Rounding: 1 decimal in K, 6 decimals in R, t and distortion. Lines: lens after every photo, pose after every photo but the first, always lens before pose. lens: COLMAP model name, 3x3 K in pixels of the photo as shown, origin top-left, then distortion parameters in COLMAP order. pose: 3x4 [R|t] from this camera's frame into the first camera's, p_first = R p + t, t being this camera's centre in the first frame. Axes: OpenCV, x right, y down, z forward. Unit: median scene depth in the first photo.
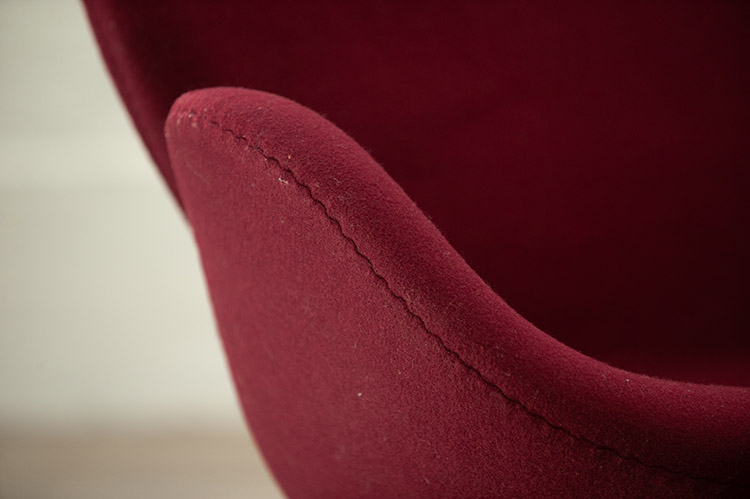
lens RADIAL K [[4104.2, 0, 375.0], [0, 4104.2, 249.5], [0, 0, 1]] dist [2.667151, 1.156855]
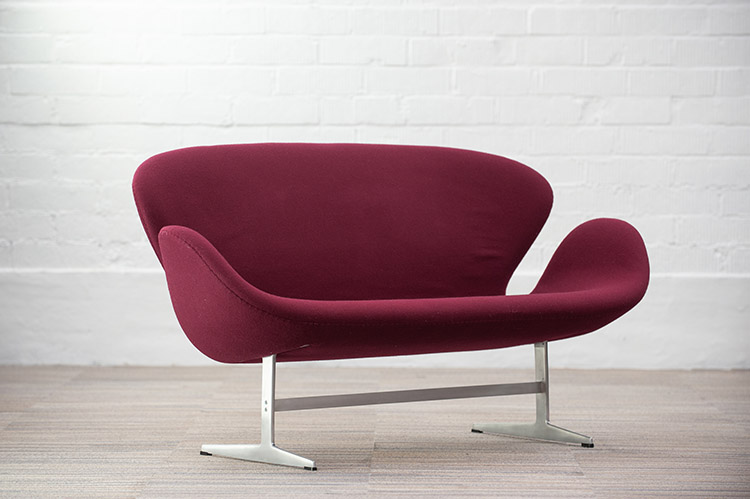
lens RADIAL K [[2729.9, 0, 375.0], [0, 2729.9, 249.5], [0, 0, 1]] dist [0.531786, 0.708362]
pose [[0.997298, 0.021862, 0.070139, -0.028273], [-0.018677, 0.998778, -0.045761, 0.109624], [-0.071054, 0.044327, 0.996487, -1.787350]]
